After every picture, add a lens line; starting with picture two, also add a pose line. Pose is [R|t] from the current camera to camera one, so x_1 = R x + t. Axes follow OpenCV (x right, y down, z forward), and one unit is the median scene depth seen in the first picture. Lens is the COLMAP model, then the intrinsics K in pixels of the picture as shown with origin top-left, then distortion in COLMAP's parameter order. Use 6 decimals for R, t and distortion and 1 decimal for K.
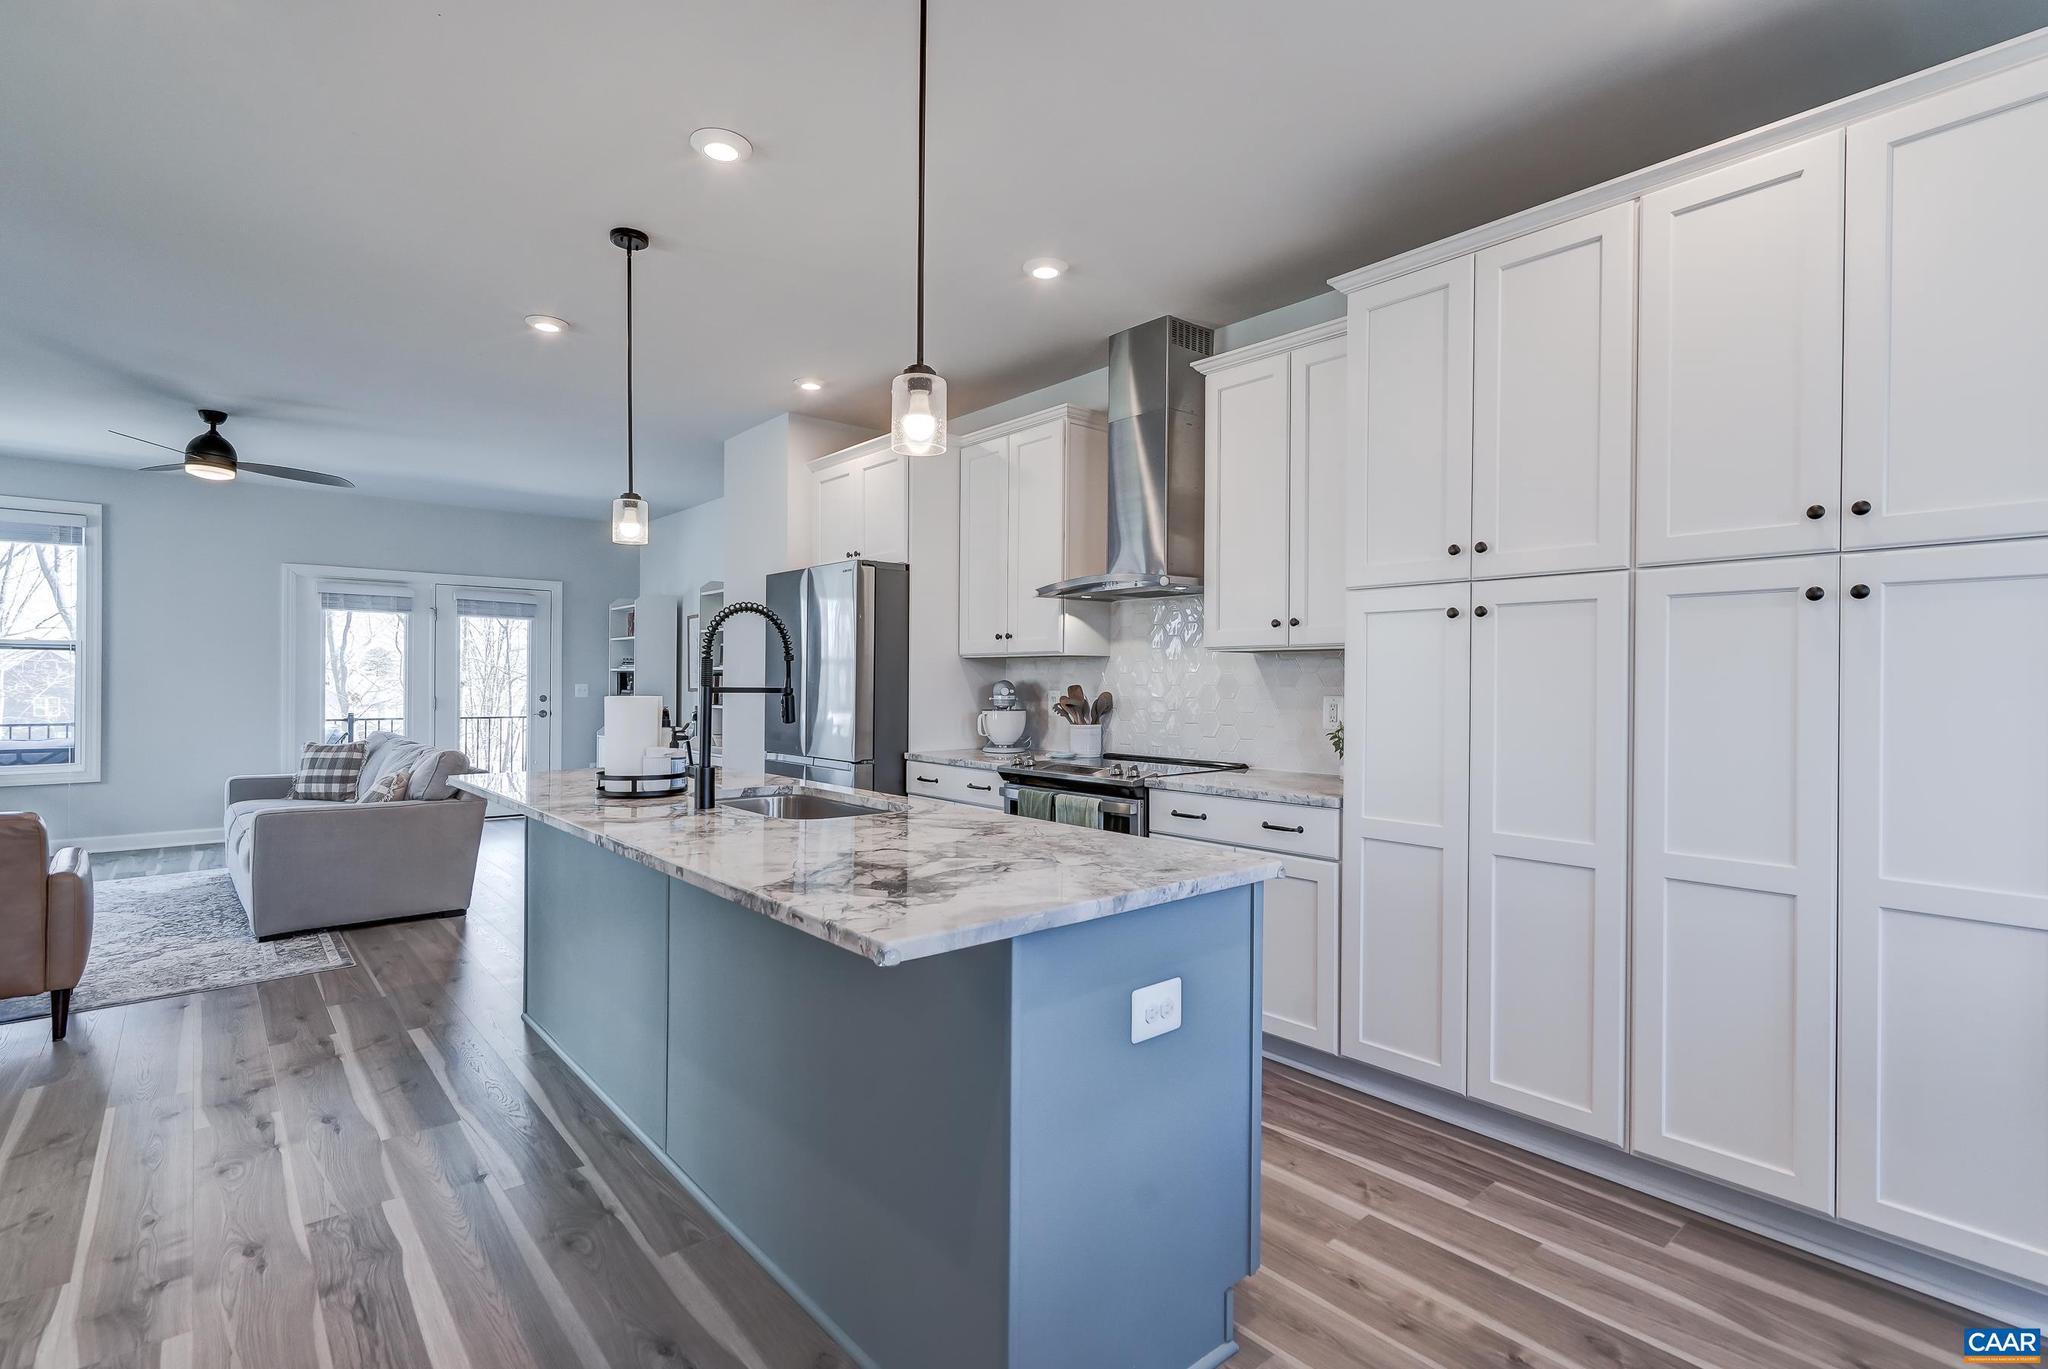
lens RADIAL K [[959.6, 0, 1024.0], [0, 959.6, 684.5], [0, 0, 1]] dist [0.001156, 0.000771]
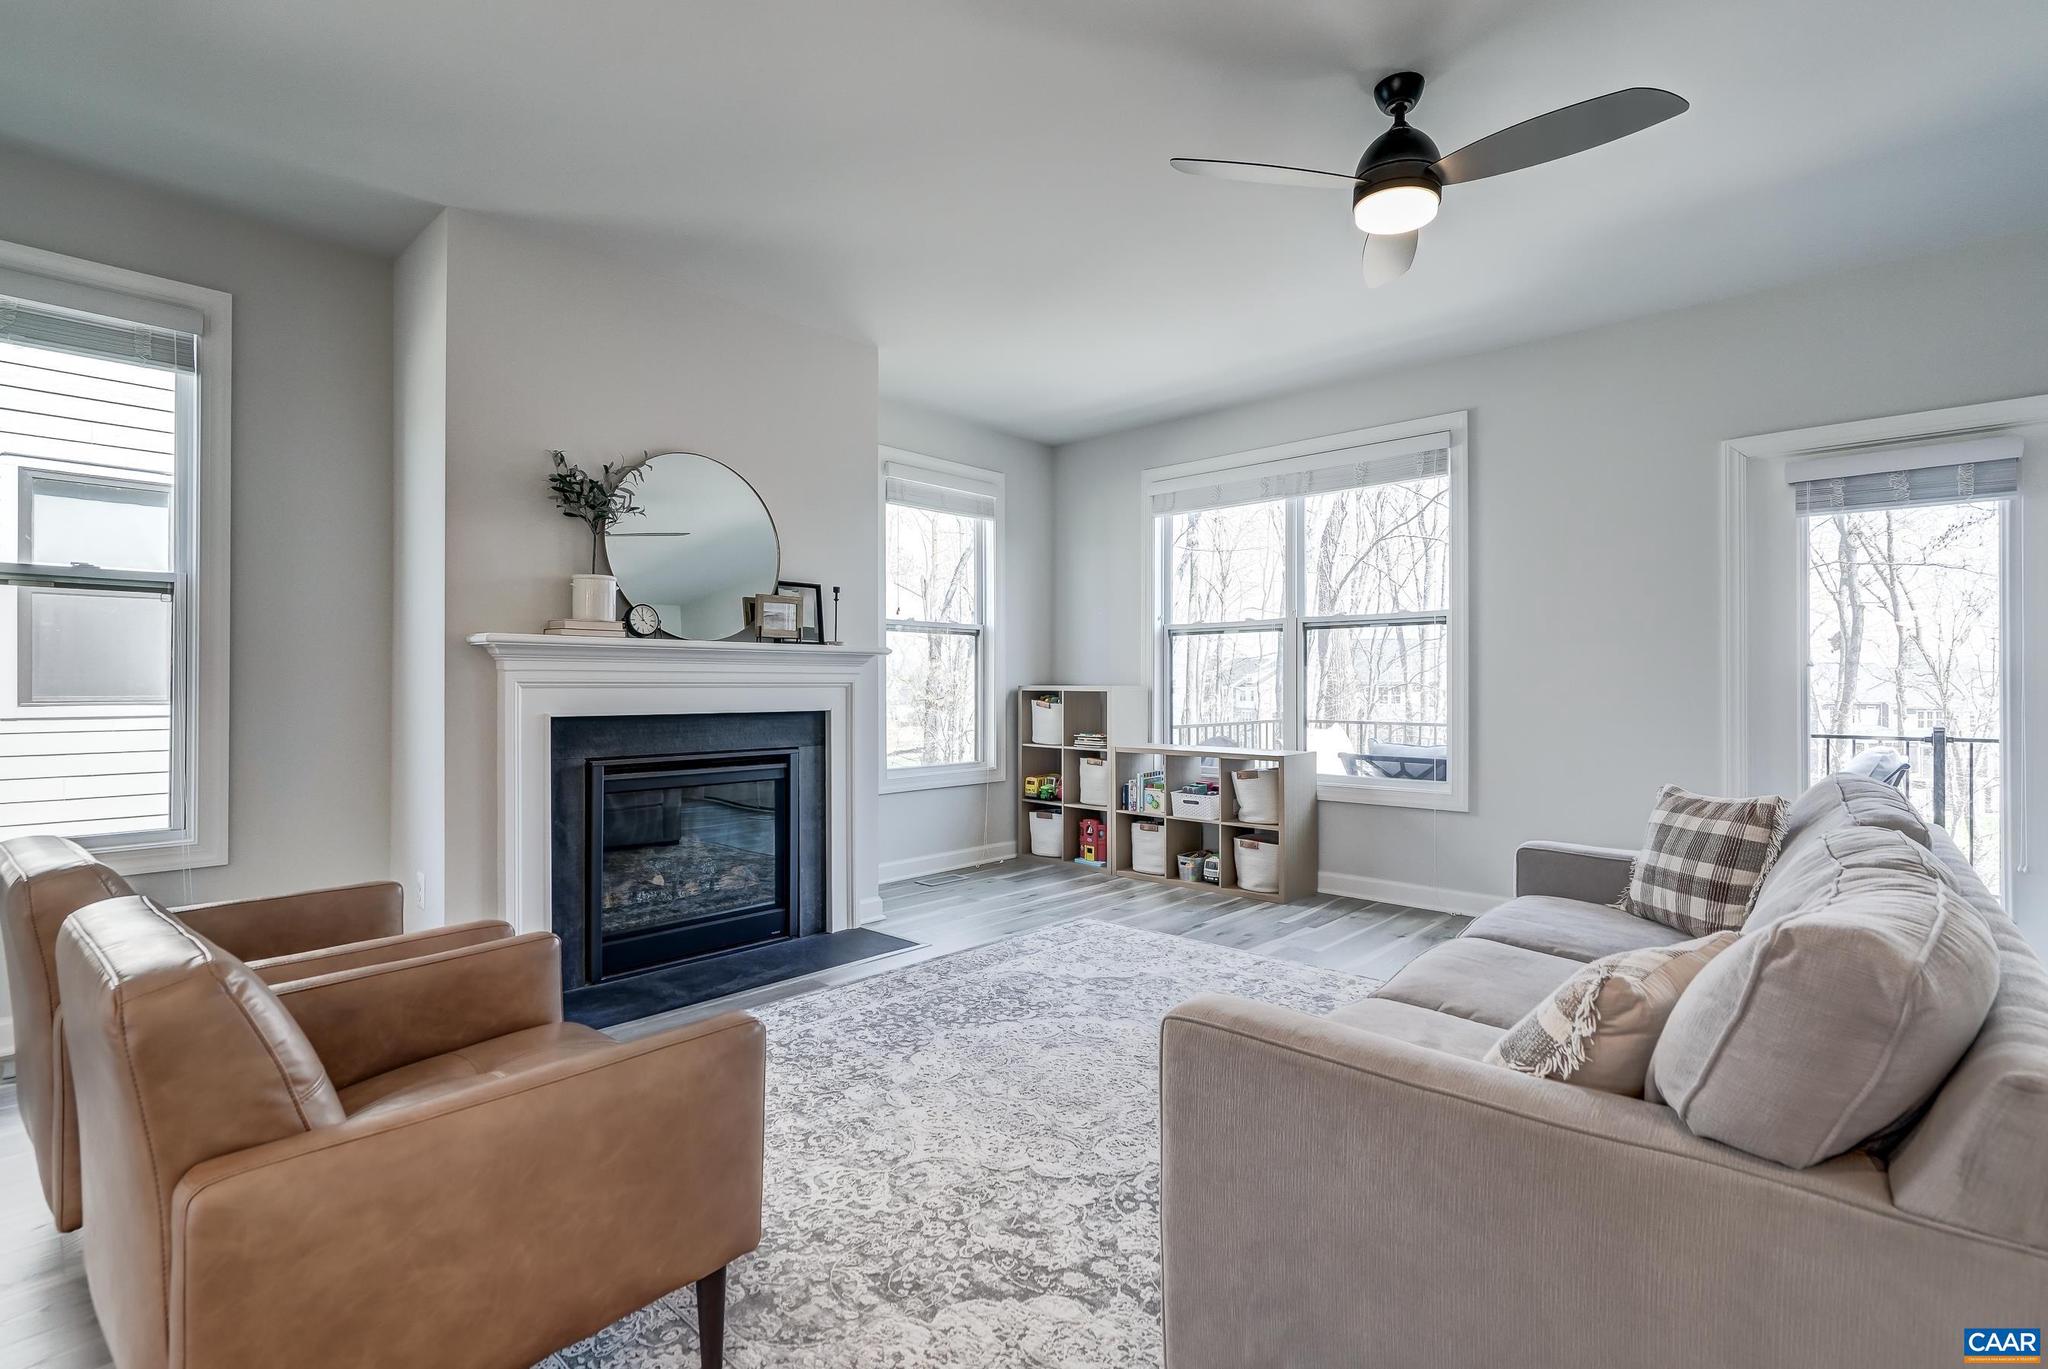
lens RADIAL K [[959.6, 0, 1024.0], [0, 959.6, 684.5], [0, 0, 1]] dist [0.001156, 0.000771]
pose [[0.112570, -0.008203, -0.993610, -0.342597], [-0.001079, 0.999964, -0.008377, 0.017063], [0.993643, 0.002015, 0.112557, 0.665238]]
